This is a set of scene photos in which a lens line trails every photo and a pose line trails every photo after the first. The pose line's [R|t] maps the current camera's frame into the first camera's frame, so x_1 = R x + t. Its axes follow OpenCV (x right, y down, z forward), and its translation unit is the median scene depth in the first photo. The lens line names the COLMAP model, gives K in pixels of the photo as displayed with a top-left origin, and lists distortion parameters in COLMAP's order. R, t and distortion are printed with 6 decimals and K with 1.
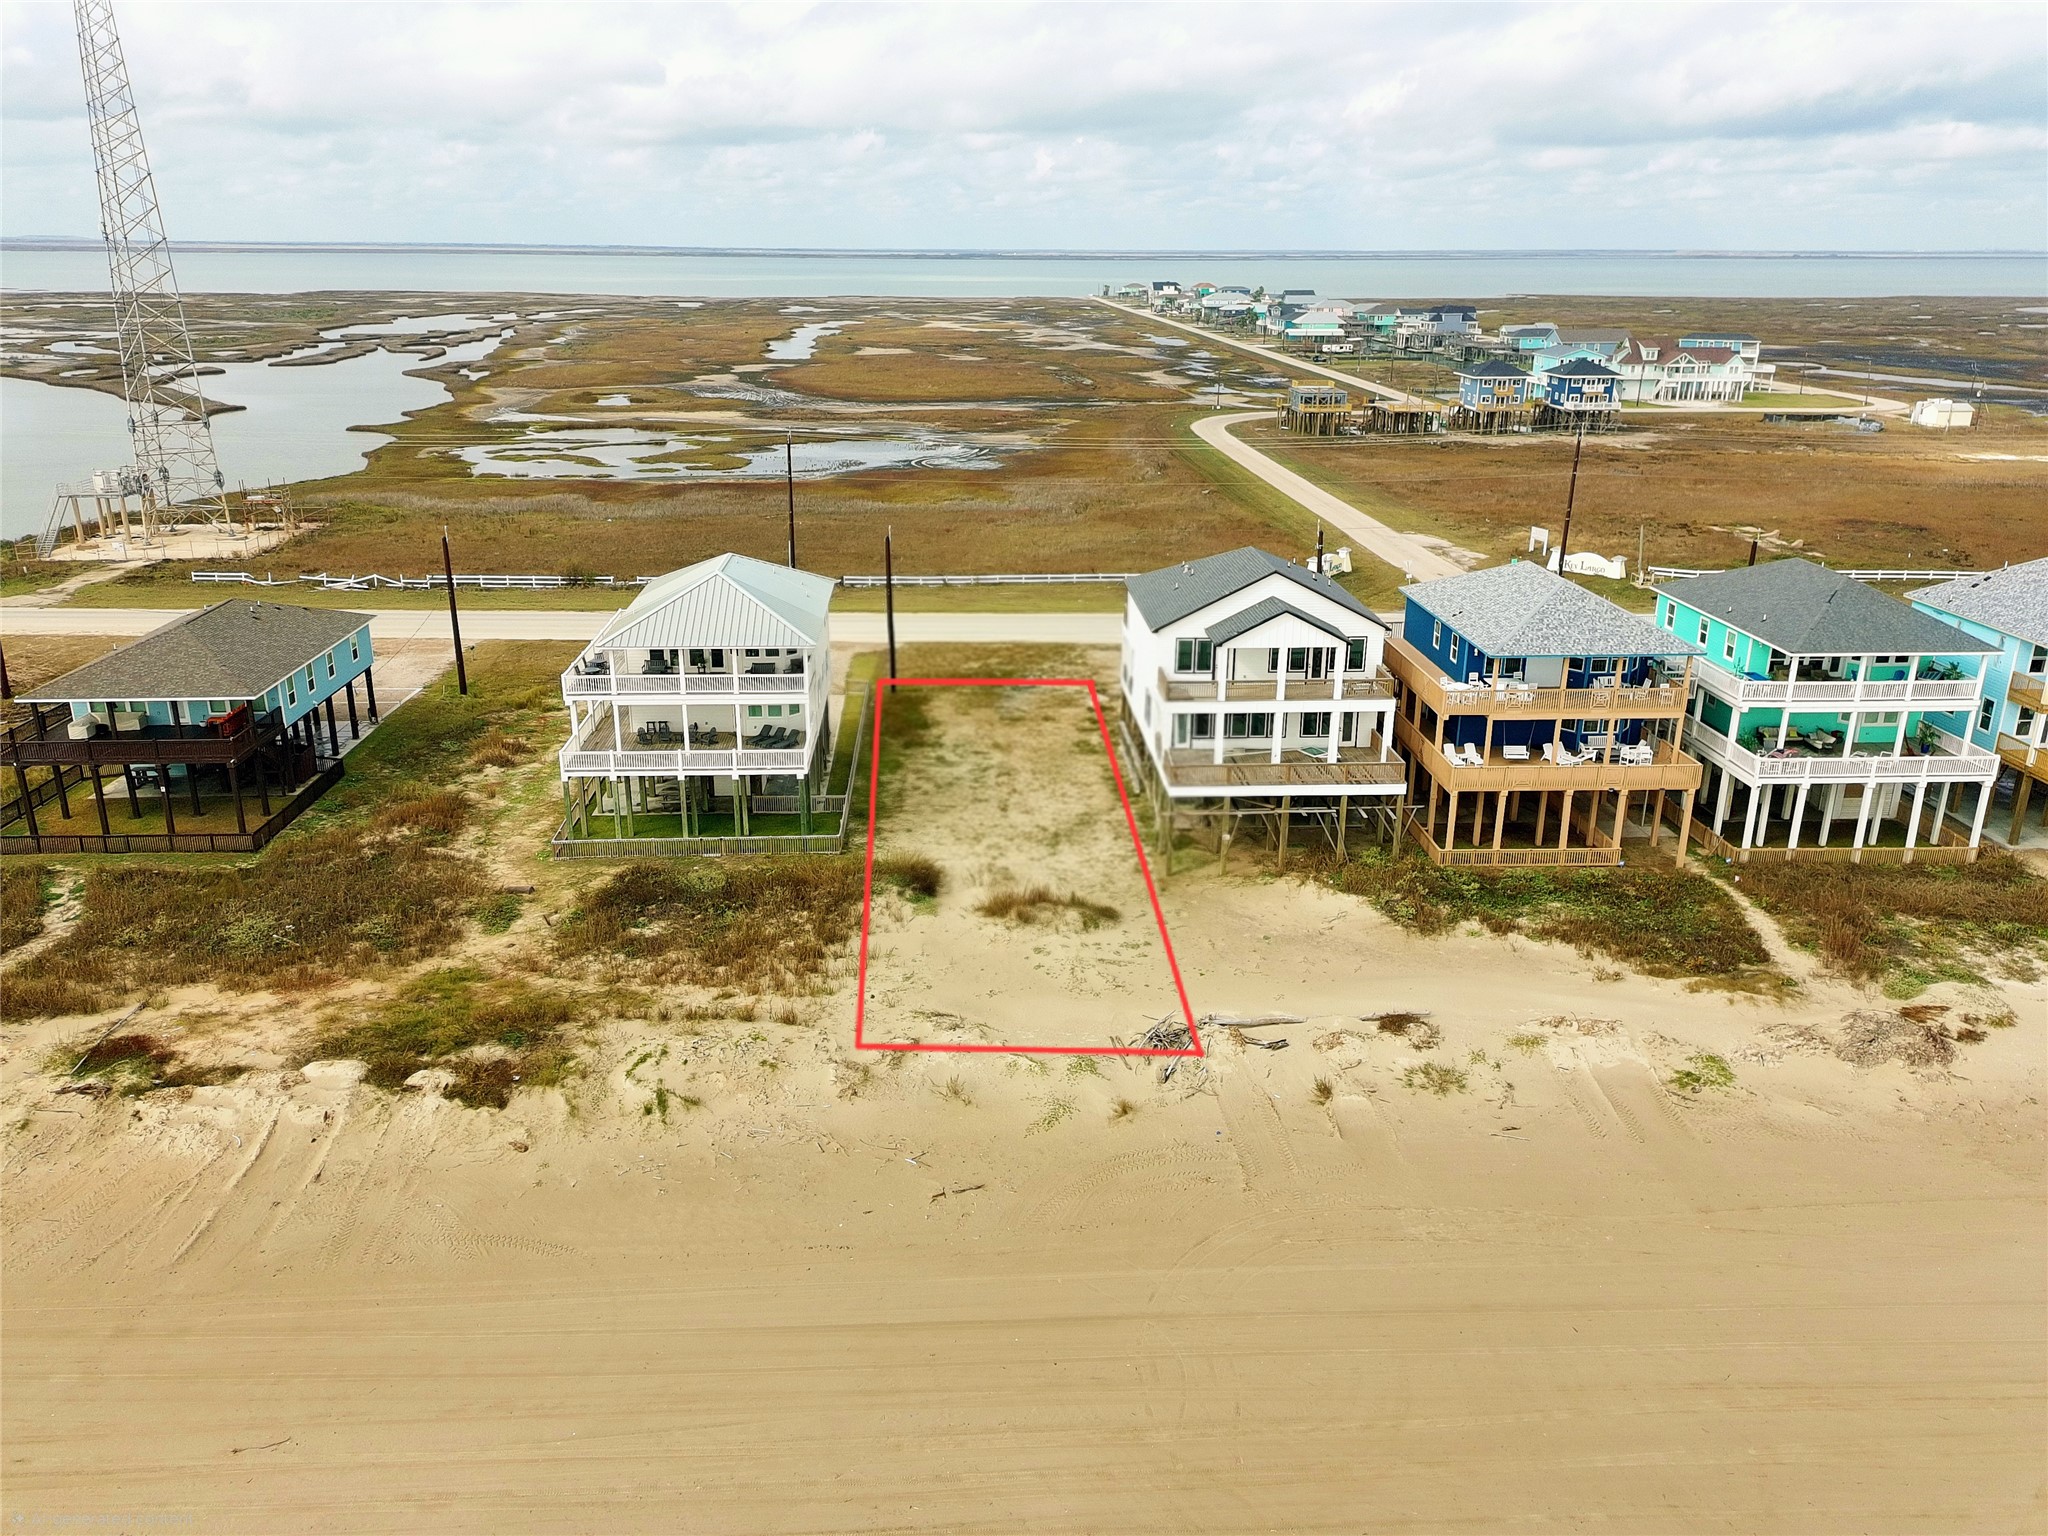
lens RADIAL K [[1510.3, 0, 1024.0], [0, 1510.3, 768.0], [0, 0, 1]] dist [0.073708, -0.081158]
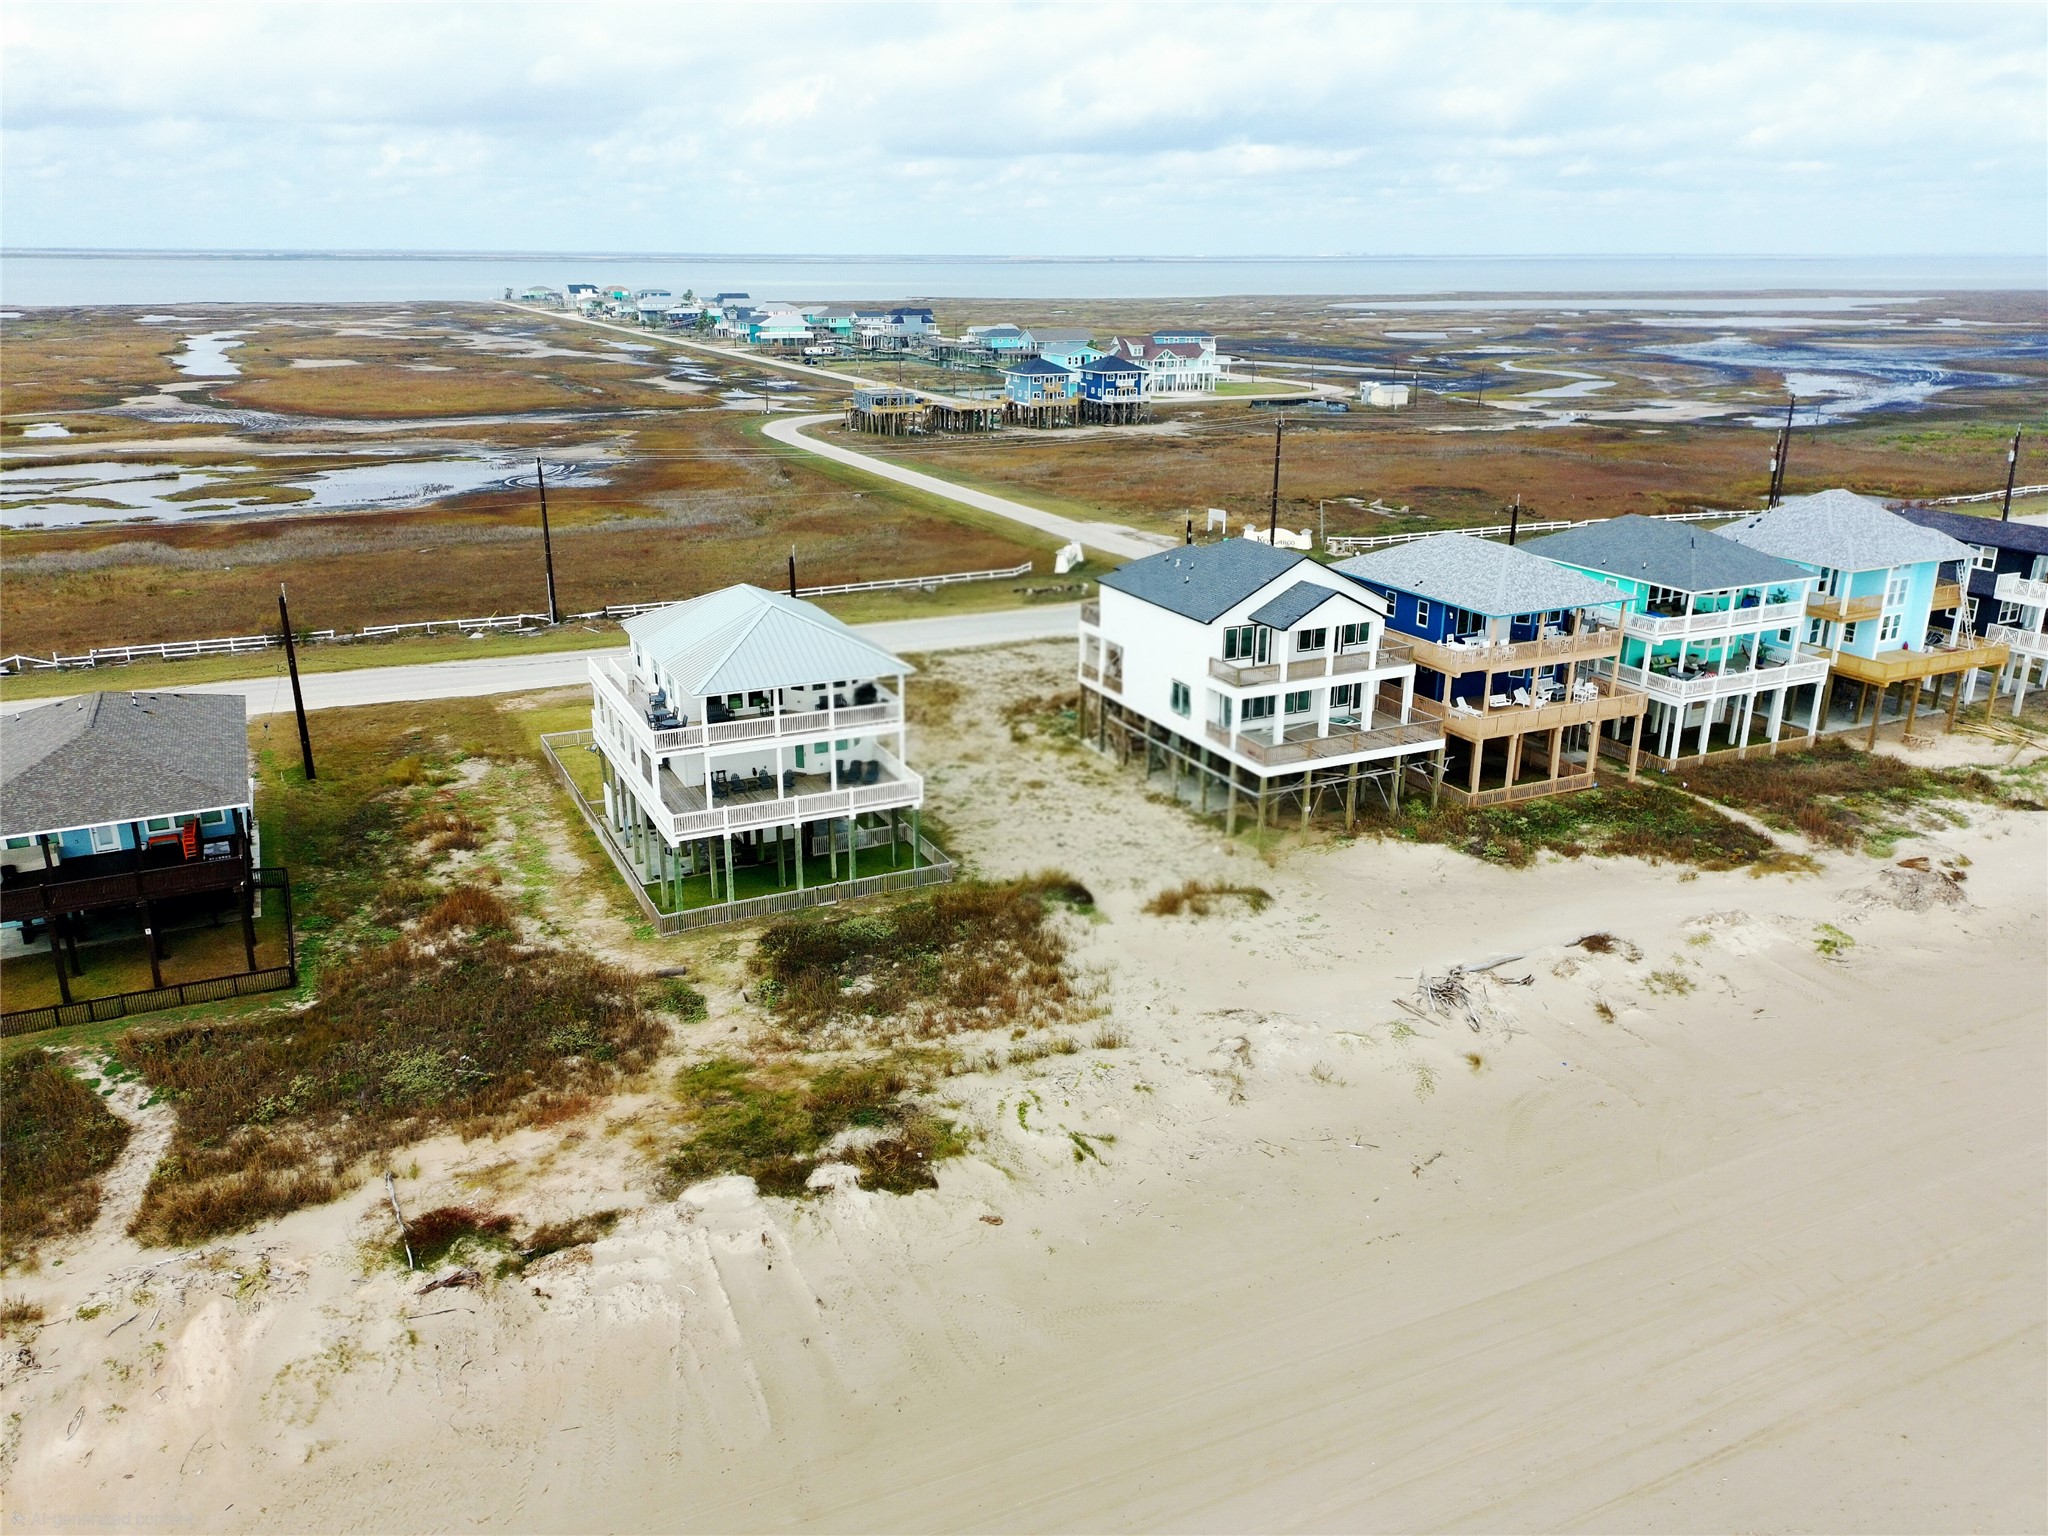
lens RADIAL K [[1510.3, 0, 1024.0], [0, 1510.3, 768.0], [0, 0, 1]] dist [0.073708, -0.081158]
pose [[0.922296, -0.126608, 0.365157, -0.438149], [0.127142, 0.991625, 0.022688, -0.032441], [-0.364971, 0.025502, 0.930669, 0.084000]]
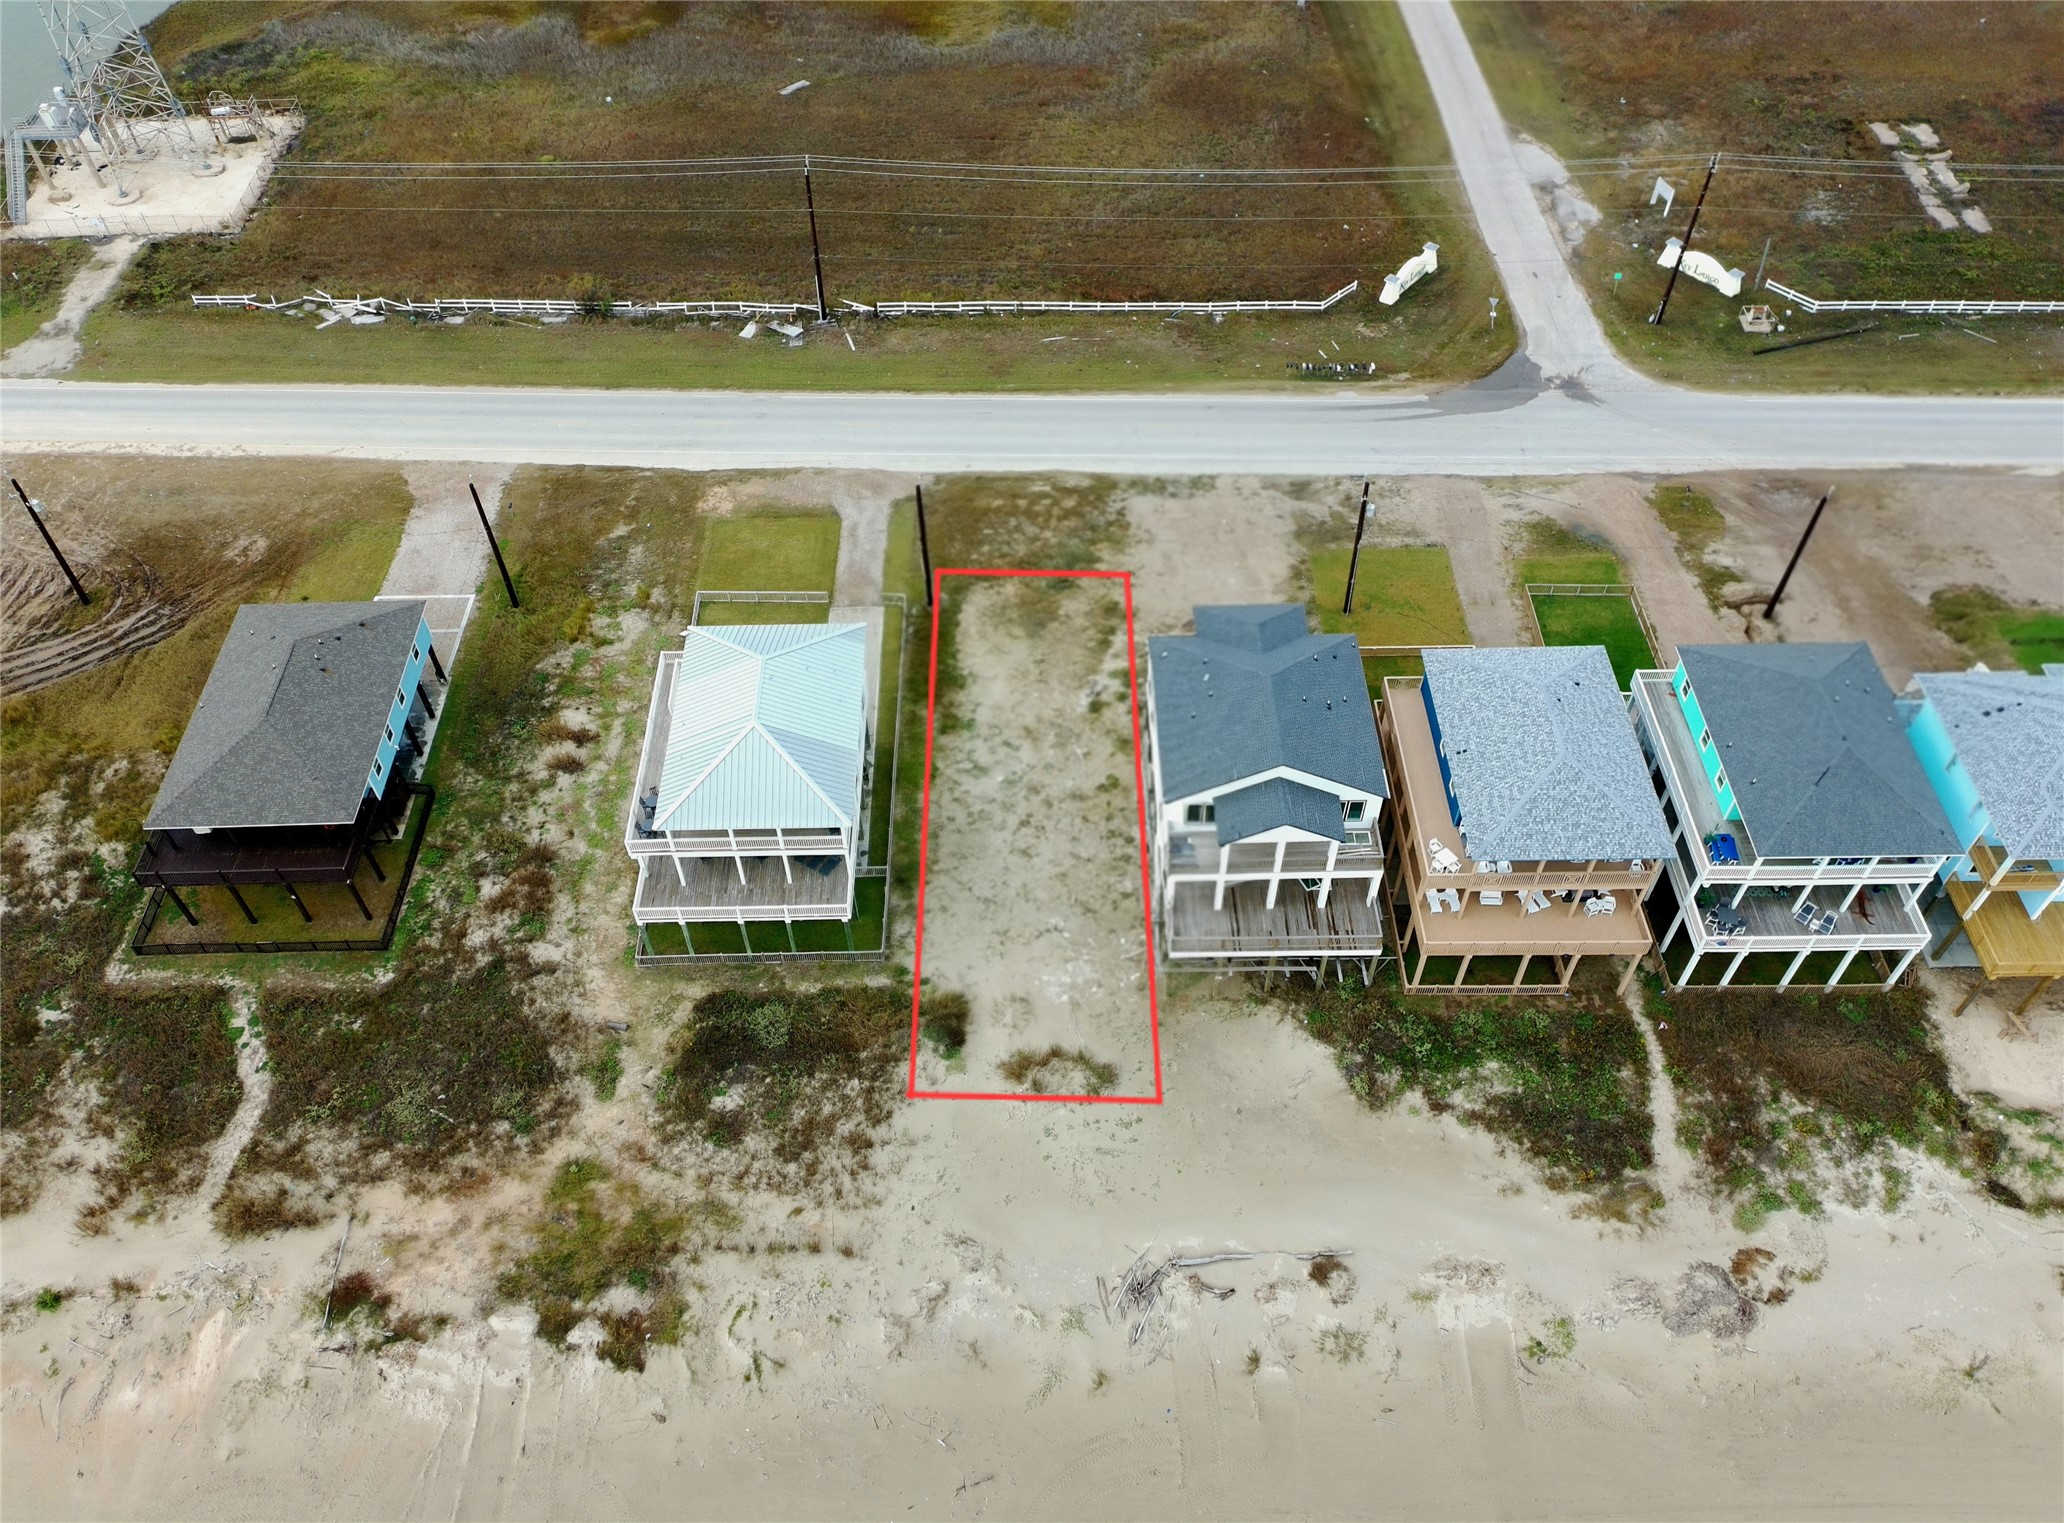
lens RADIAL K [[1579.6, 0, 1032.0], [0, 1579.6, 761.5], [0, 0, 1]] dist [0.089492, -0.110829]
pose [[0.999022, 0.020351, -0.039266, 0.036834], [0.002596, 0.859330, 0.511415, -0.713764], [0.044150, -0.511016, 0.858436, 0.049994]]
